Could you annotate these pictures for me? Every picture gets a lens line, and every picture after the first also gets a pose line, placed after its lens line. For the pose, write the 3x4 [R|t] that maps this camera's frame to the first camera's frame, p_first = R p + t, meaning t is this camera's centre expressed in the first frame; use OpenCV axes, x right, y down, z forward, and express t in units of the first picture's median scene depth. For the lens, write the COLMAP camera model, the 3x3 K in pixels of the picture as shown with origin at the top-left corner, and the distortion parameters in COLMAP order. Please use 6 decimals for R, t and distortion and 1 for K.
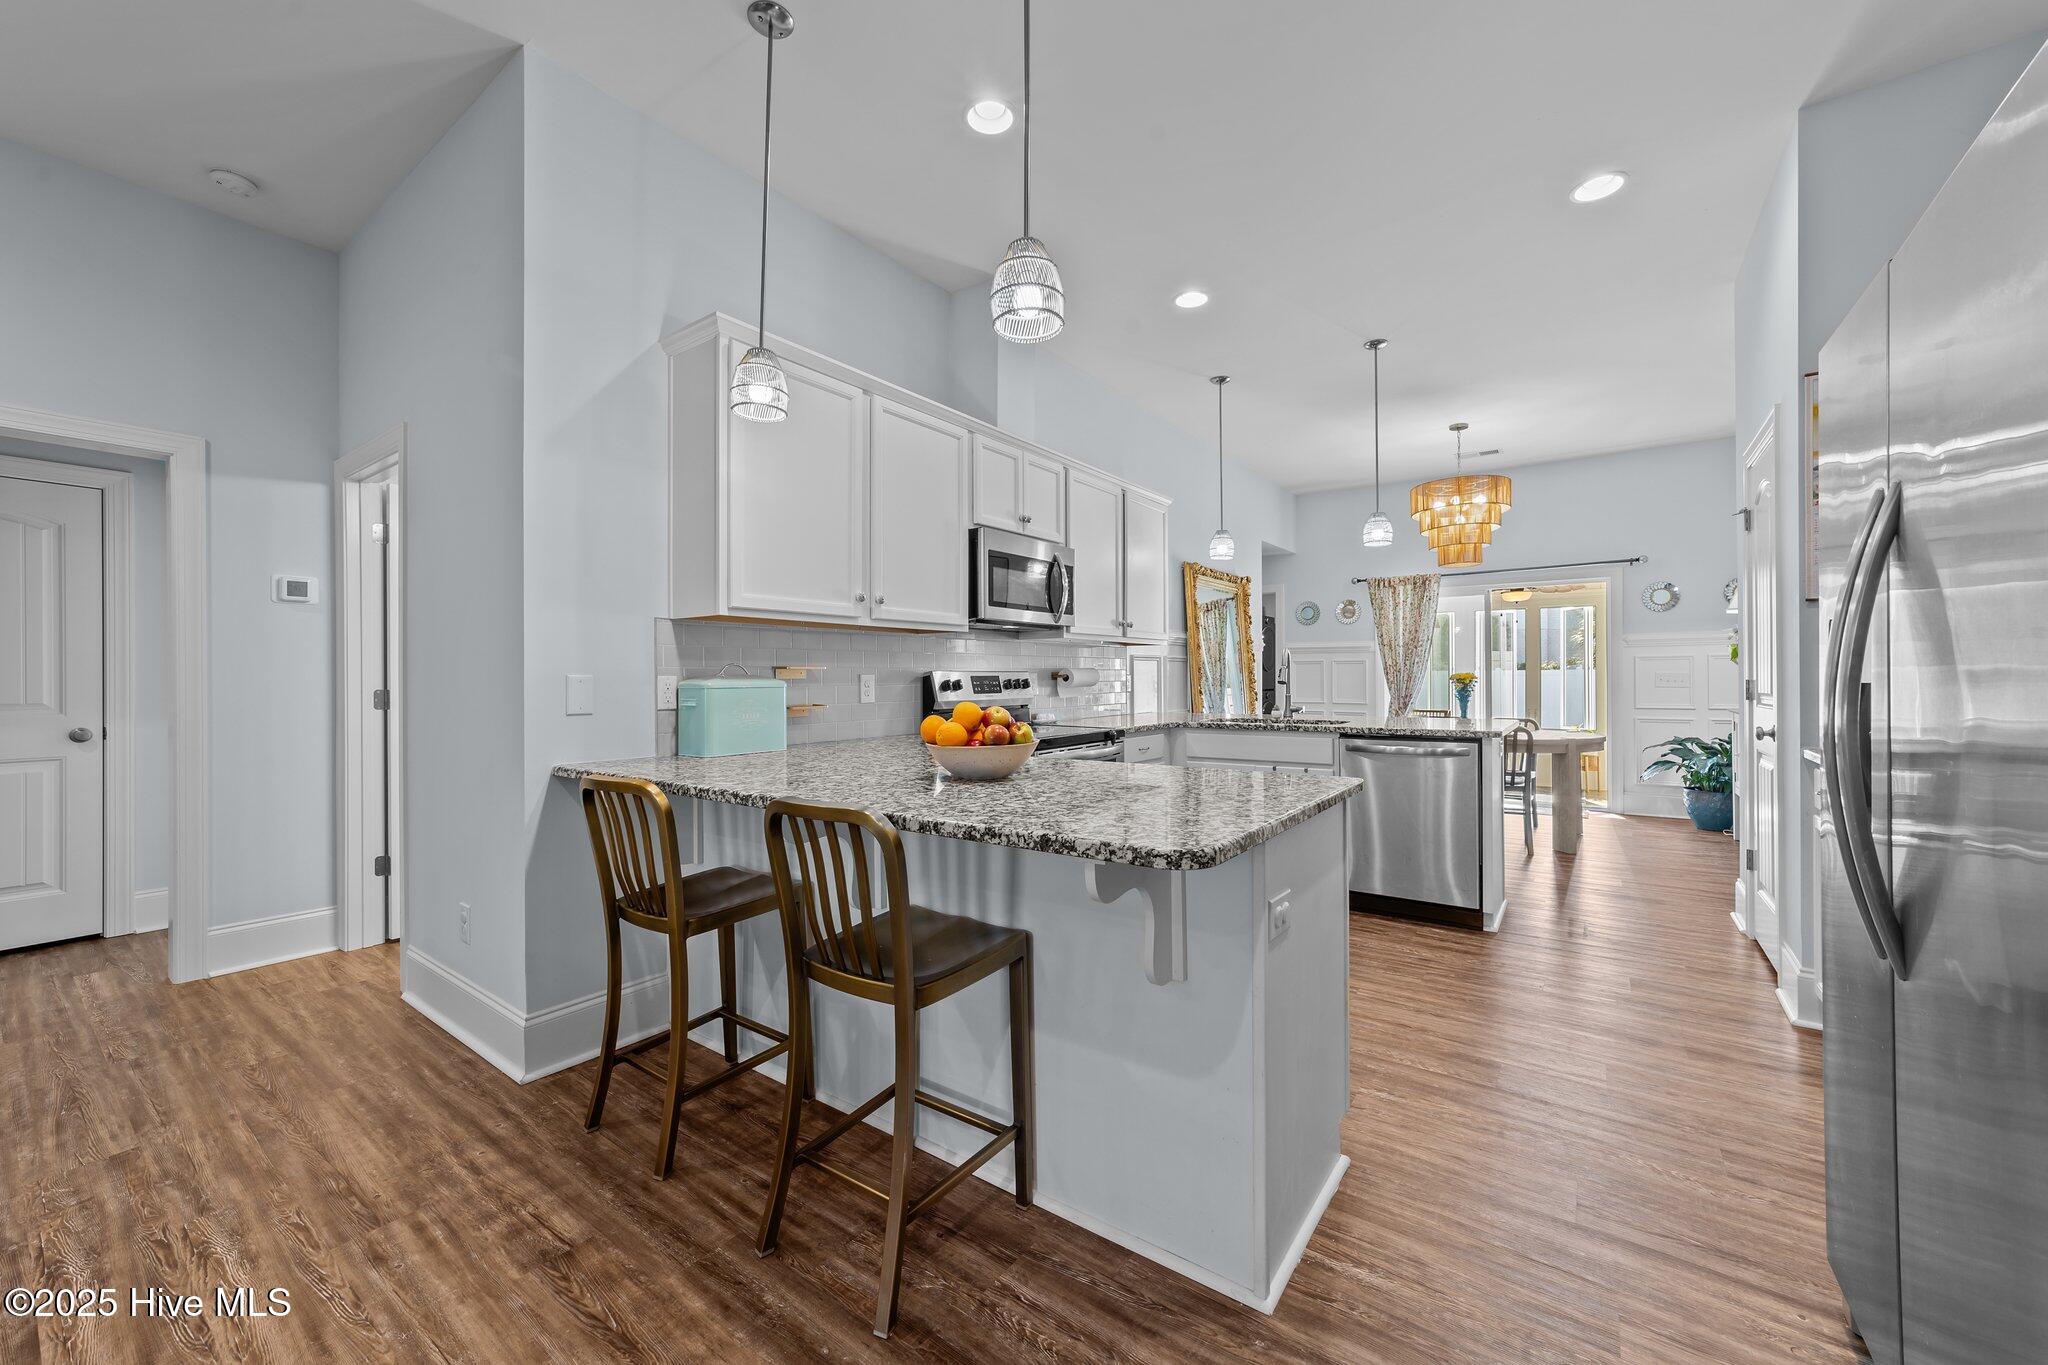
lens RADIAL K [[780.0, 0, 1017.2], [0, 780.0, 677.6], [0, 0, 1]] dist [-0.001848, -0.000066]
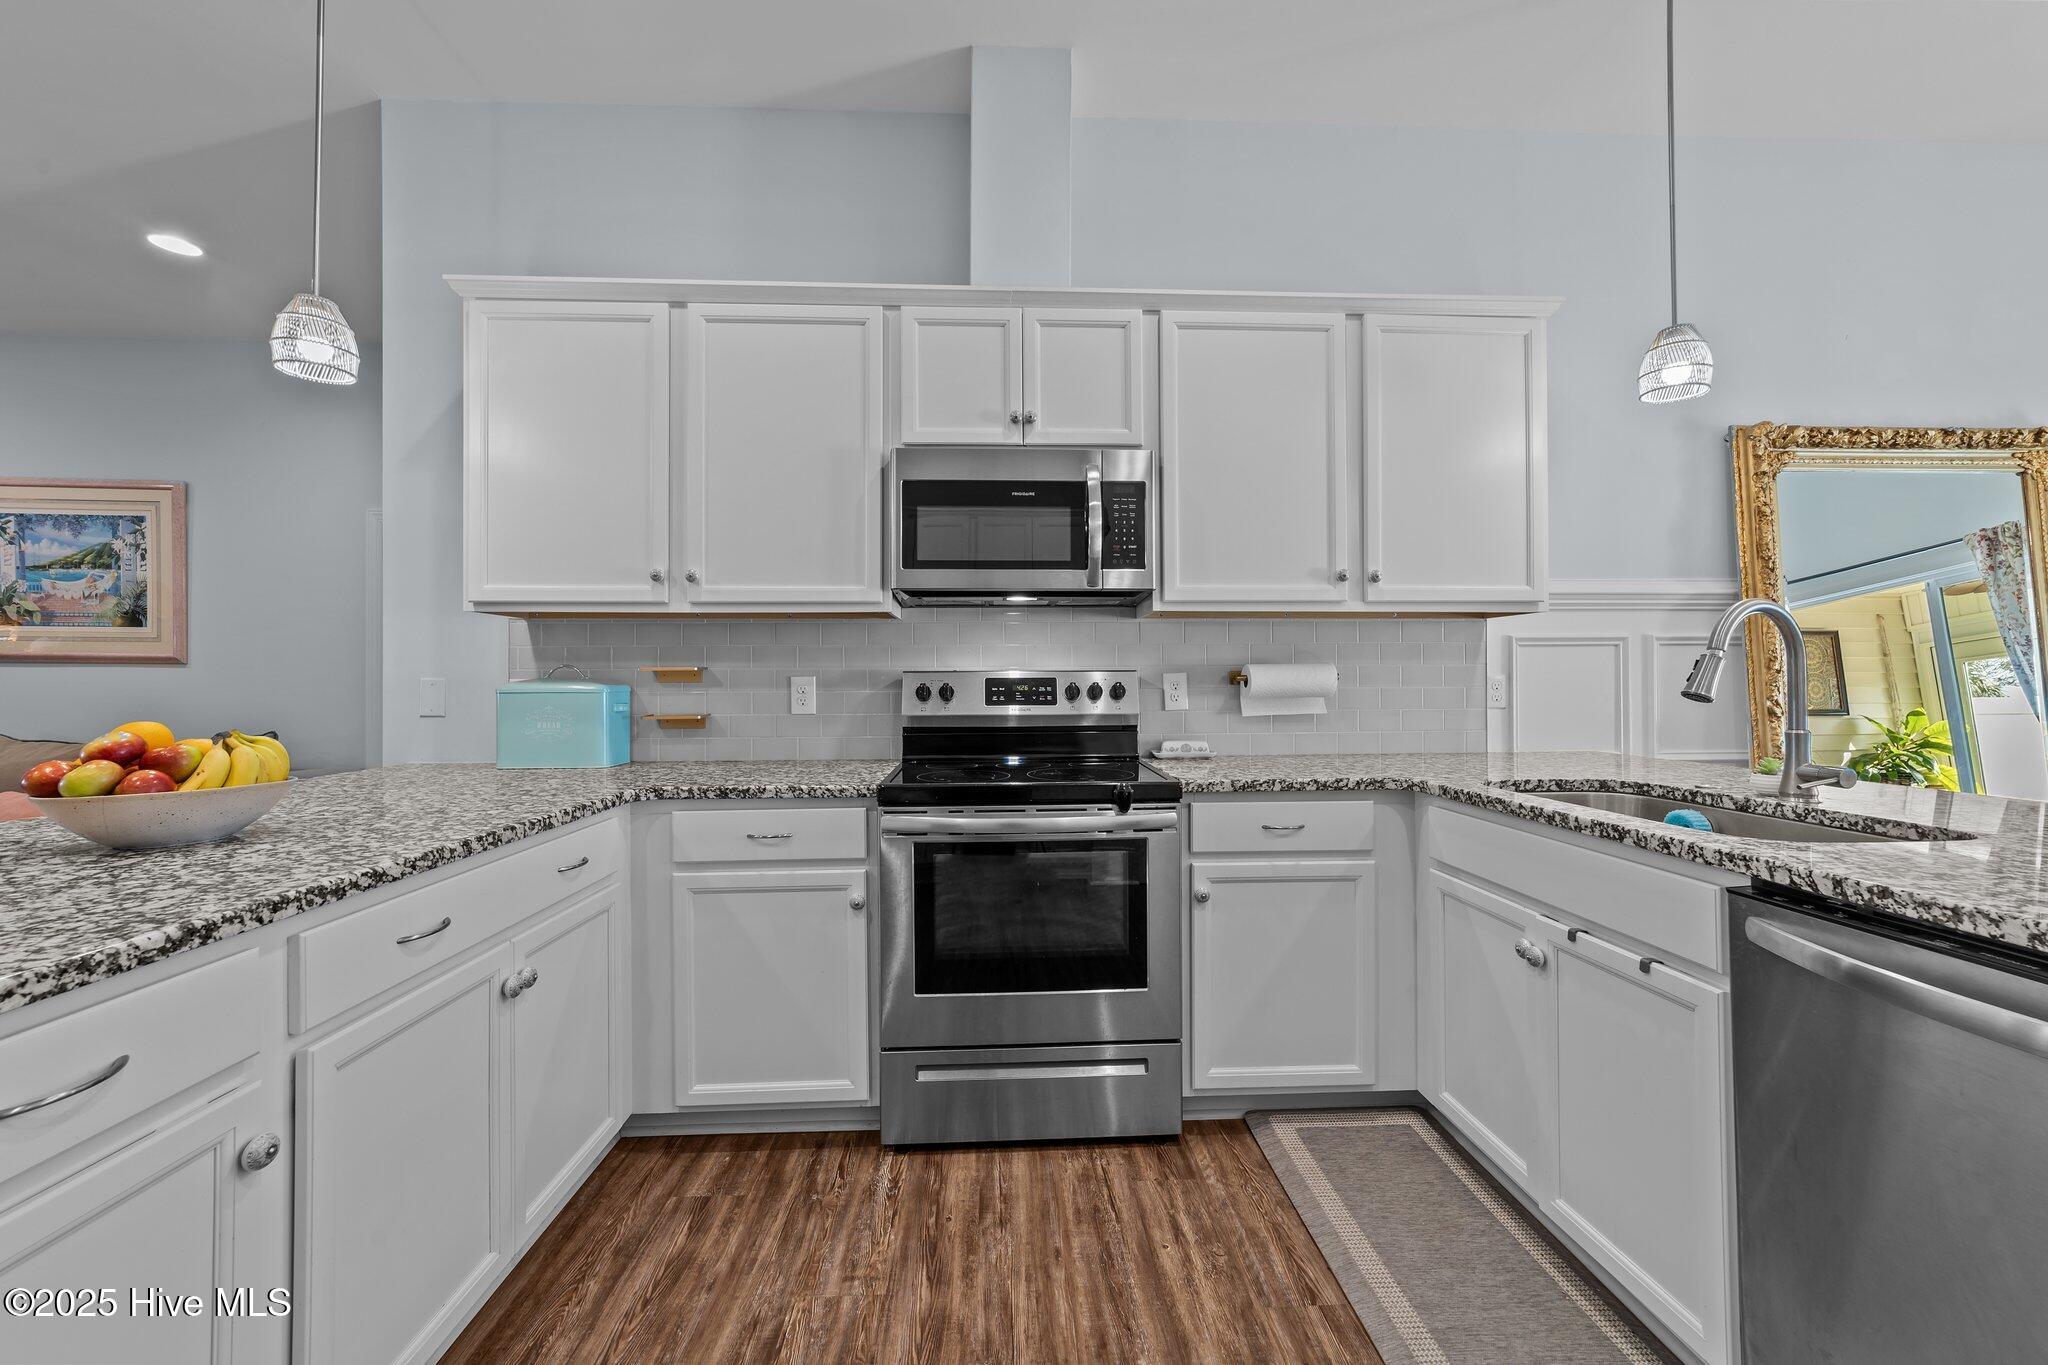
lens RADIAL K [[780.0, 0, 1025.5], [0, 780.0, 679.4], [0, 0, 1]] dist [-0.001848, -0.000066]
pose [[0.633468, -0.003423, -0.773762, 0.516394], [0.000494, 0.999992, -0.004020, 0.001813], [0.773769, 0.002164, 0.633464, 0.666337]]
